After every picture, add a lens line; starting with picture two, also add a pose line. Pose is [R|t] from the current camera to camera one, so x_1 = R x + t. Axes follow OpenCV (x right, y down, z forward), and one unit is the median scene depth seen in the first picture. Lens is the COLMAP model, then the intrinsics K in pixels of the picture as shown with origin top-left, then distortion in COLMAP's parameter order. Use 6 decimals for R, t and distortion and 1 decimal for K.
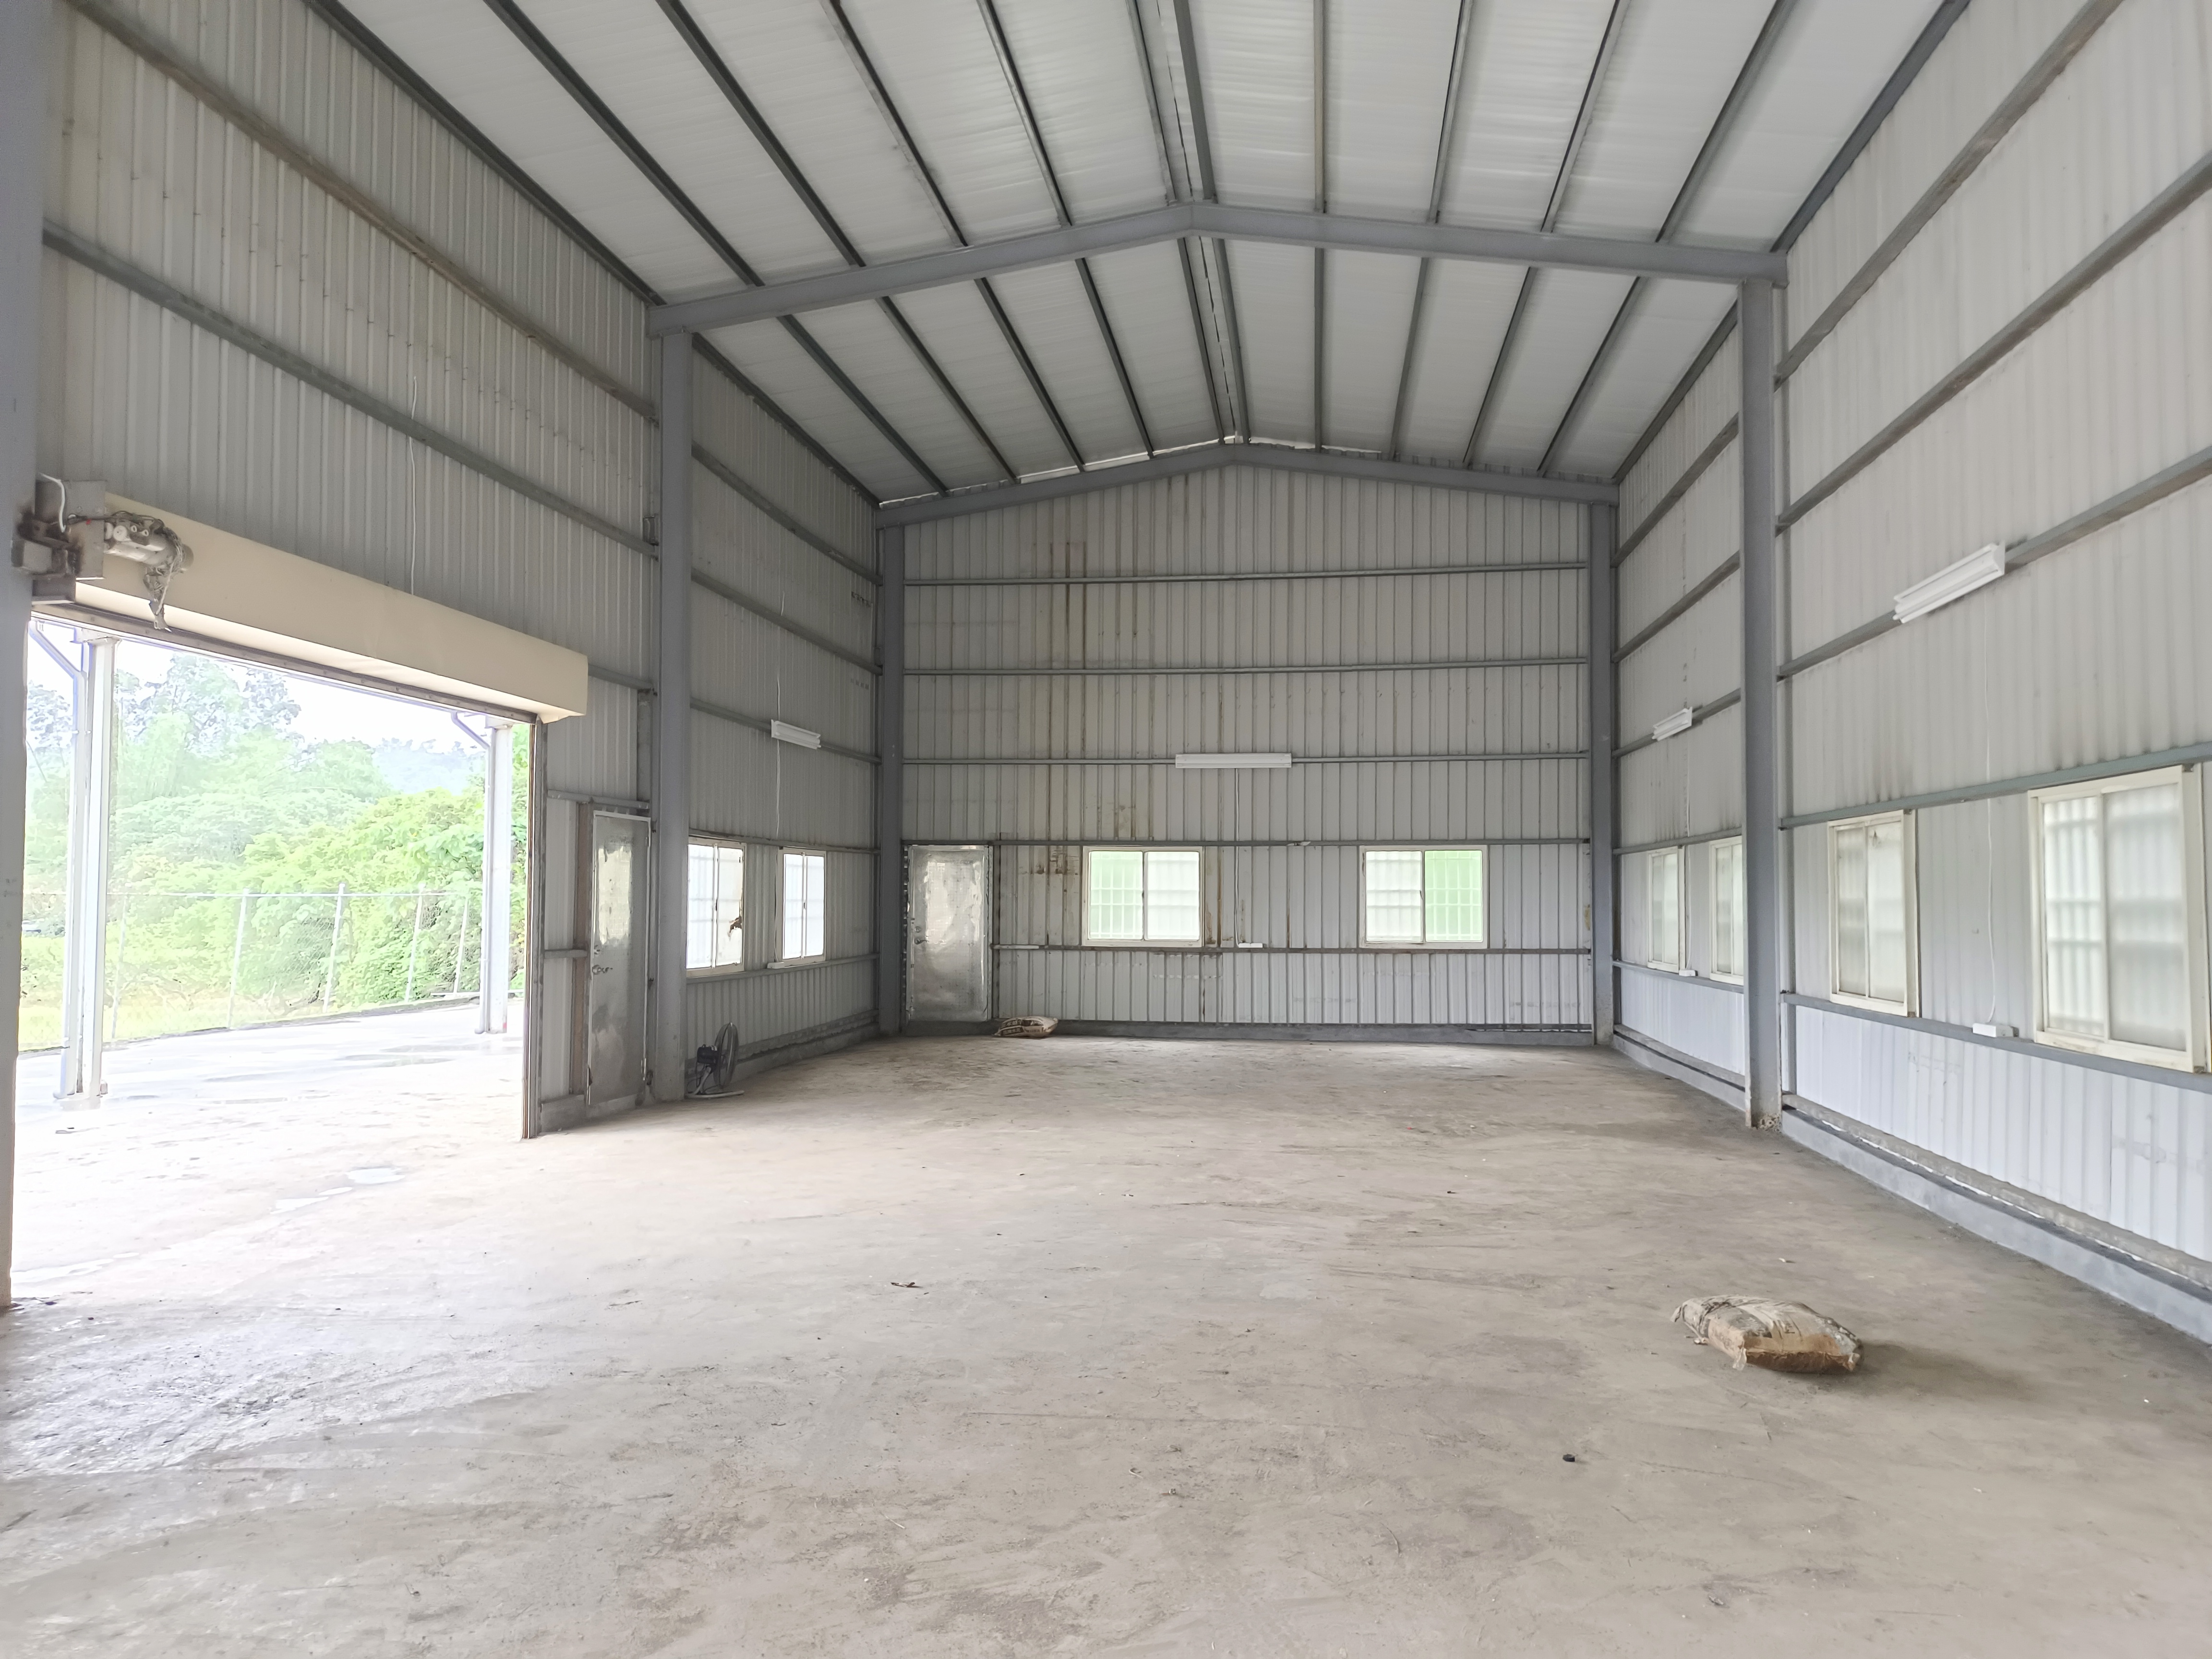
lens RADIAL K [[1692.9, 0, 1106.0], [0, 1692.9, 829.5], [0, 0, 1]] dist [0.066373, -0.080399]
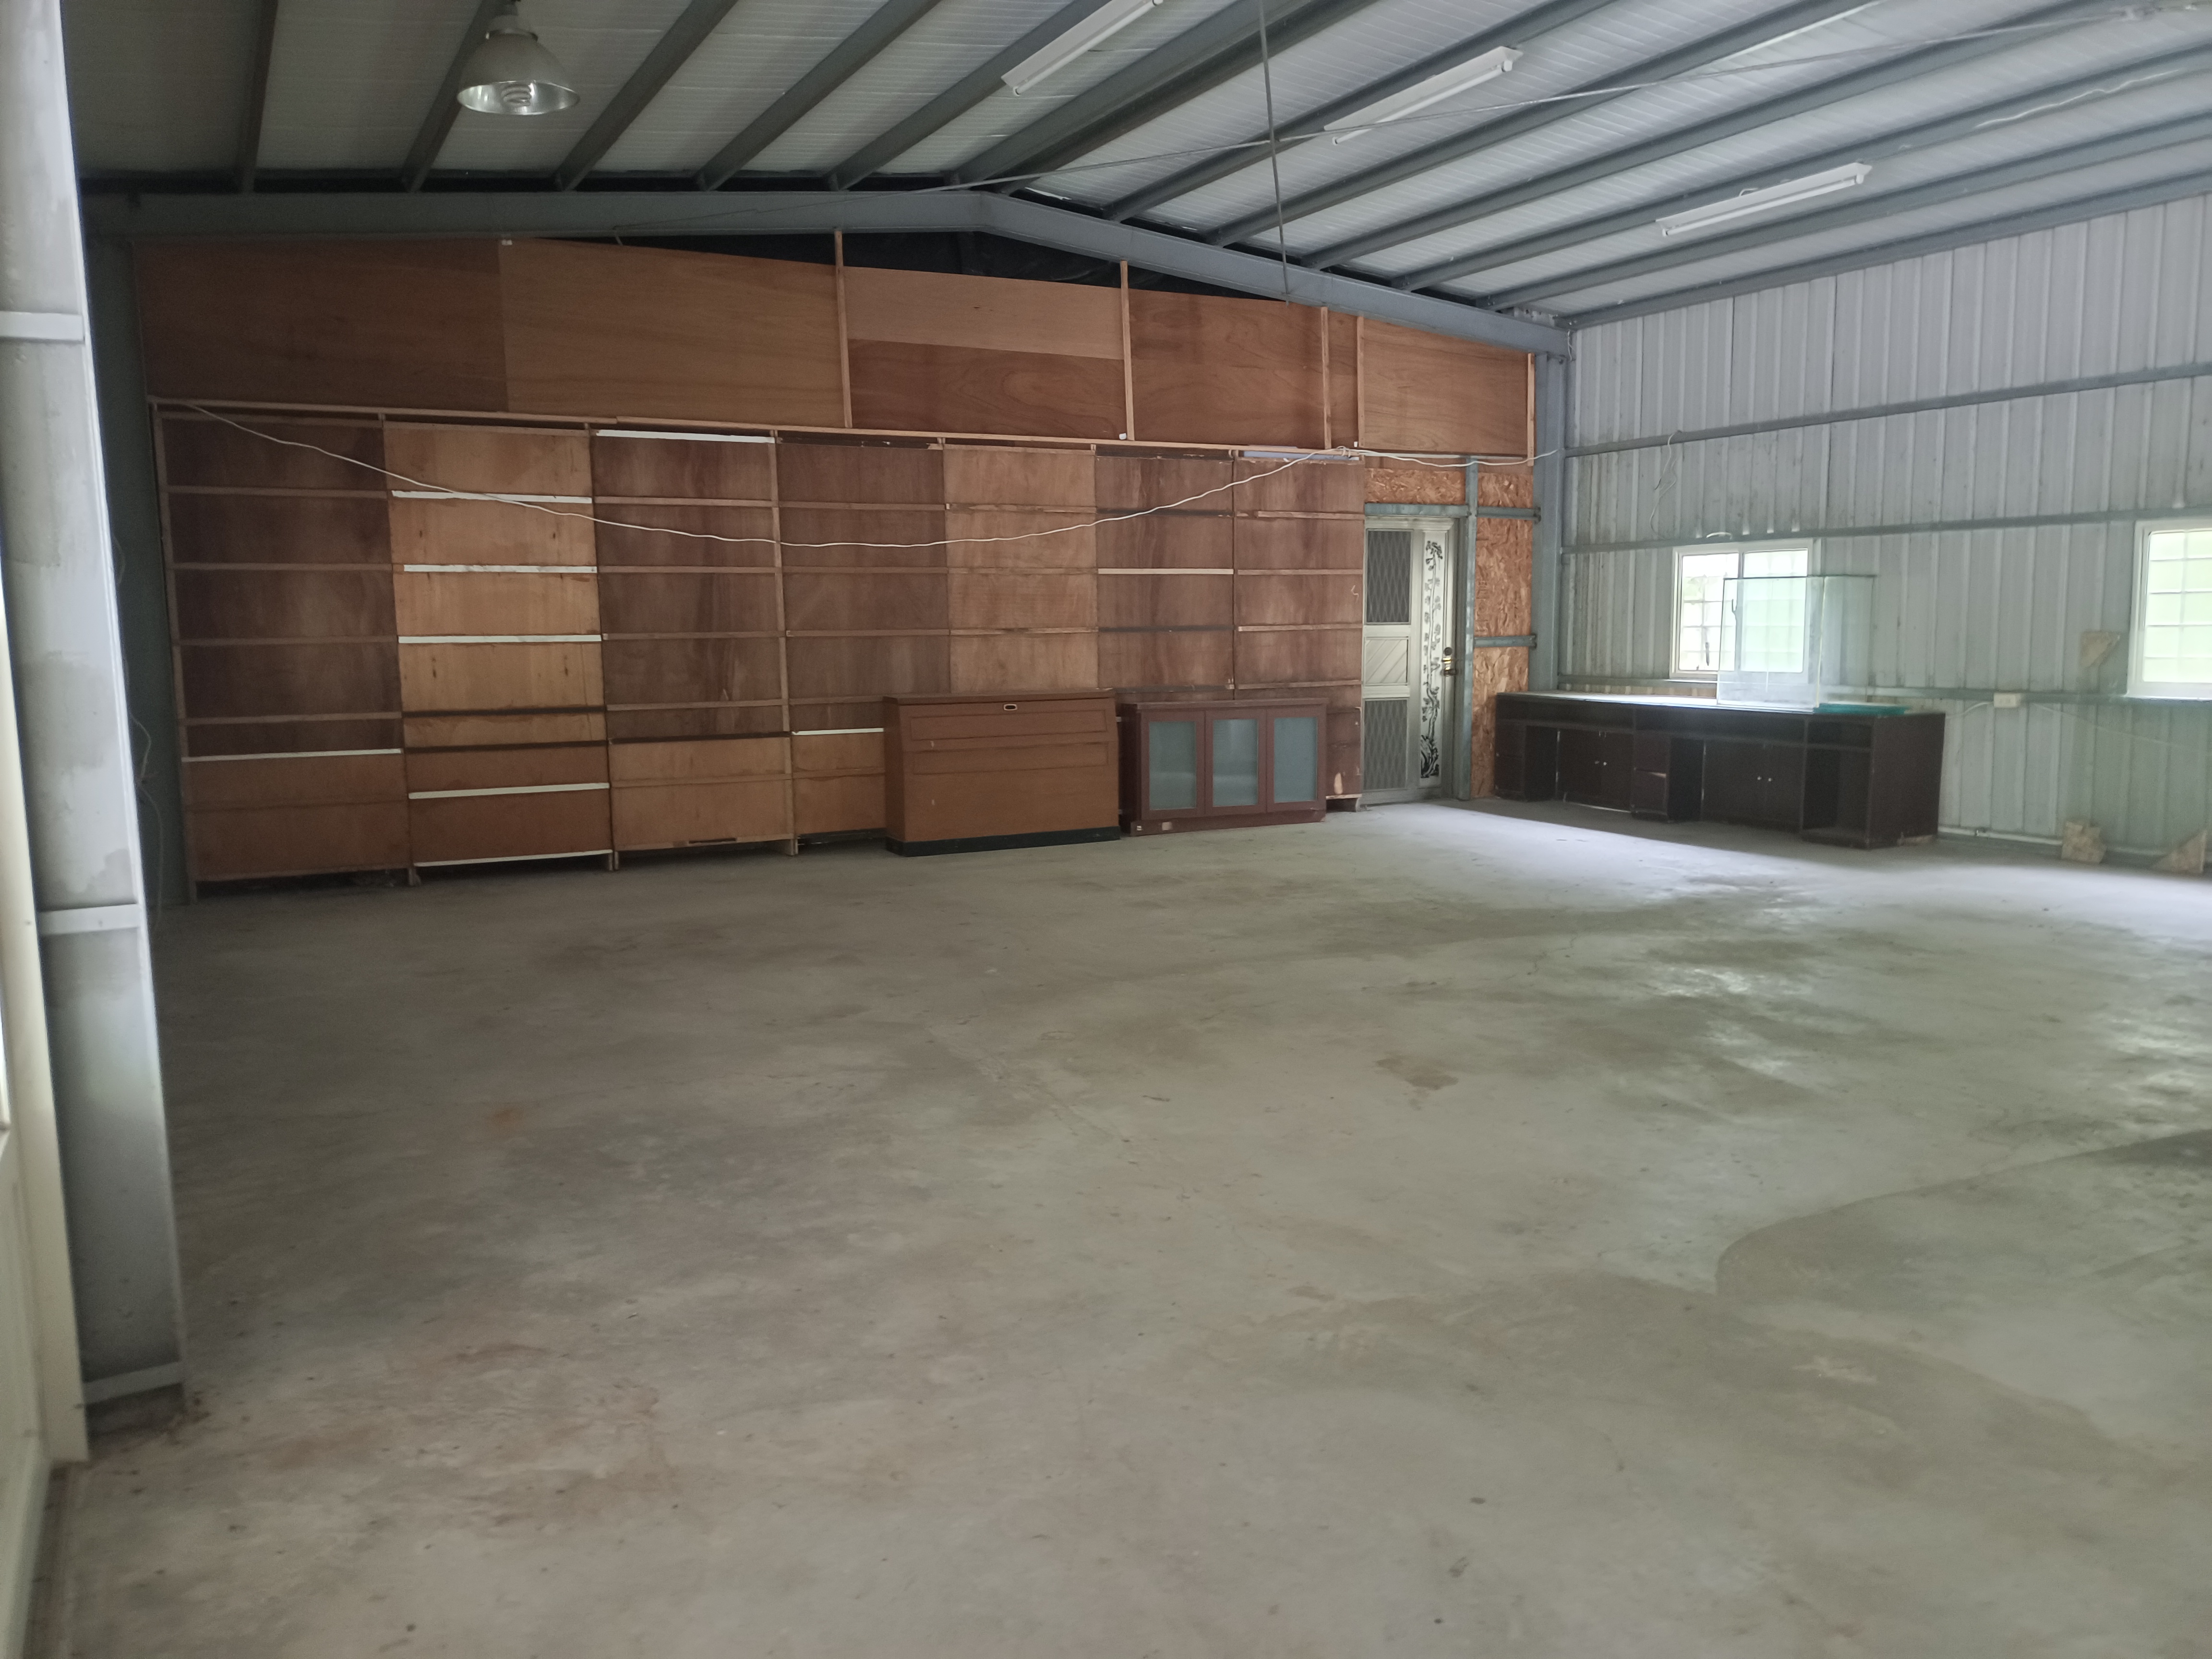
lens RADIAL K [[1692.9, 0, 1106.0], [0, 1692.9, 829.5], [0, 0, 1]] dist [0.066373, -0.080399]
pose [[0.577235, 0.089203, -0.811691, 0.483346], [0.062532, 0.986268, 0.152859, 0.001277], [0.814180, -0.138992, 0.563730, 0.336547]]
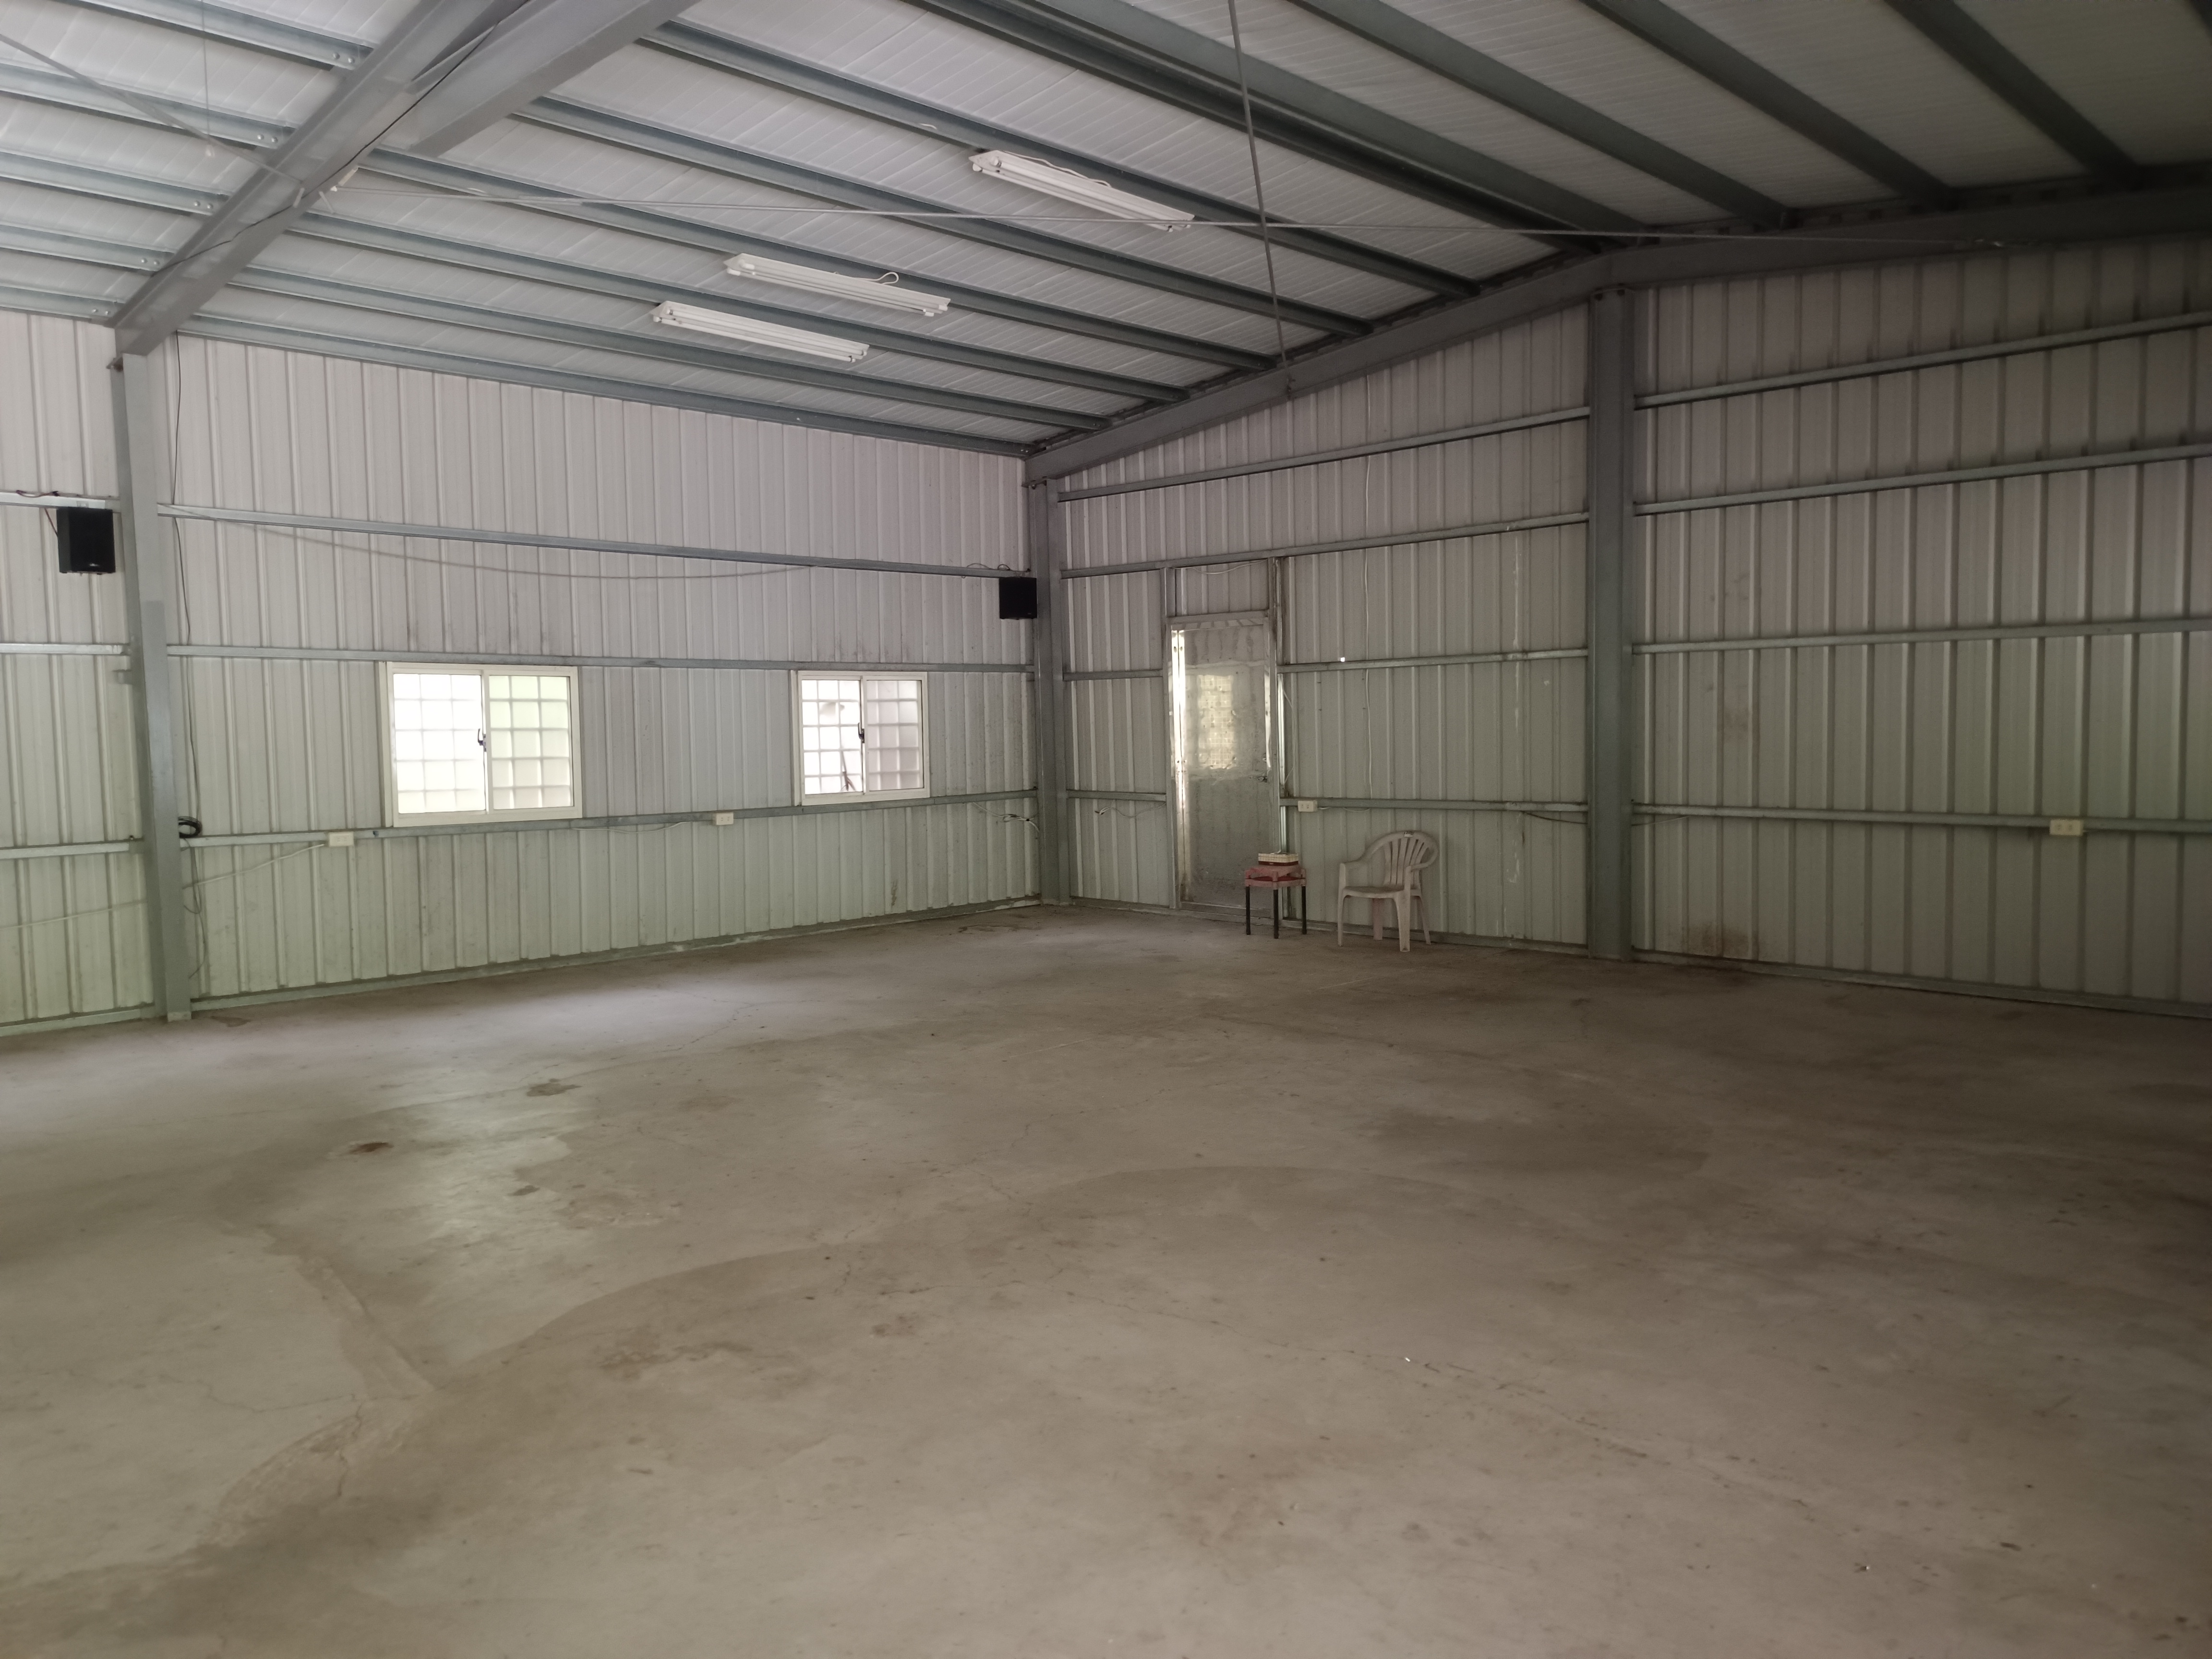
lens RADIAL K [[1692.9, 0, 1106.0], [0, 1692.9, 829.5], [0, 0, 1]] dist [0.066373, -0.080399]
pose [[0.603855, -0.063947, 0.794525, -0.352435], [-0.023447, 0.994920, 0.097896, 0.003372], [-0.796749, -0.077744, 0.599288, 0.426604]]
